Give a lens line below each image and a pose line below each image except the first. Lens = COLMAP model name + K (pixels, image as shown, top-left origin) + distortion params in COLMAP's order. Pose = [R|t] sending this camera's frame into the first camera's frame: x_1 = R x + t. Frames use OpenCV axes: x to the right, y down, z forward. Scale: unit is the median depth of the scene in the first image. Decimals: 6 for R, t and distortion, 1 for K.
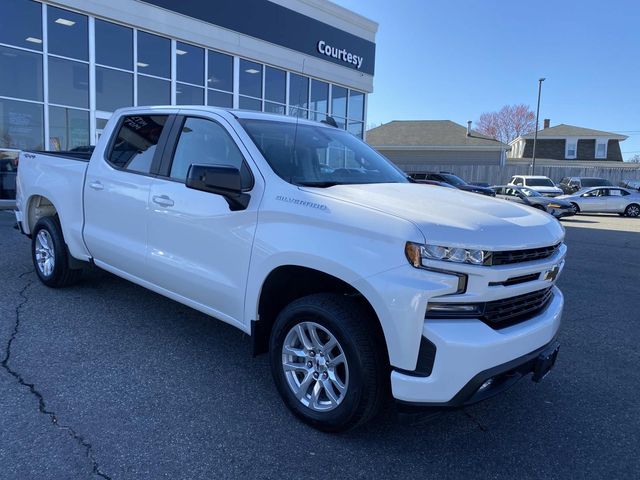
lens RADIAL K [[504.3, 0, 319.9], [0, 504.3, 241.8], [0, 0, 1]] dist [0.006606, 0.004940]
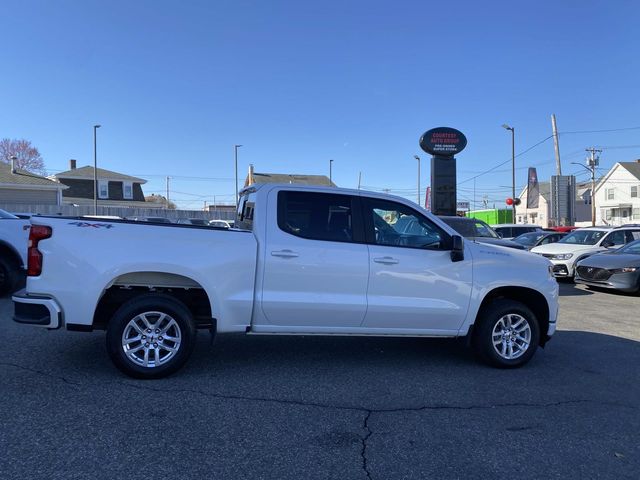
lens RADIAL K [[504.3, 0, 316.7], [0, 504.3, 238.0], [0, 0, 1]] dist [0.006606, 0.004940]
pose [[0.523032, -0.052431, 0.850699, -0.264989], [0.113495, 0.993502, -0.008547, -0.026015], [-0.844723, 0.101020, 0.525584, 0.072454]]
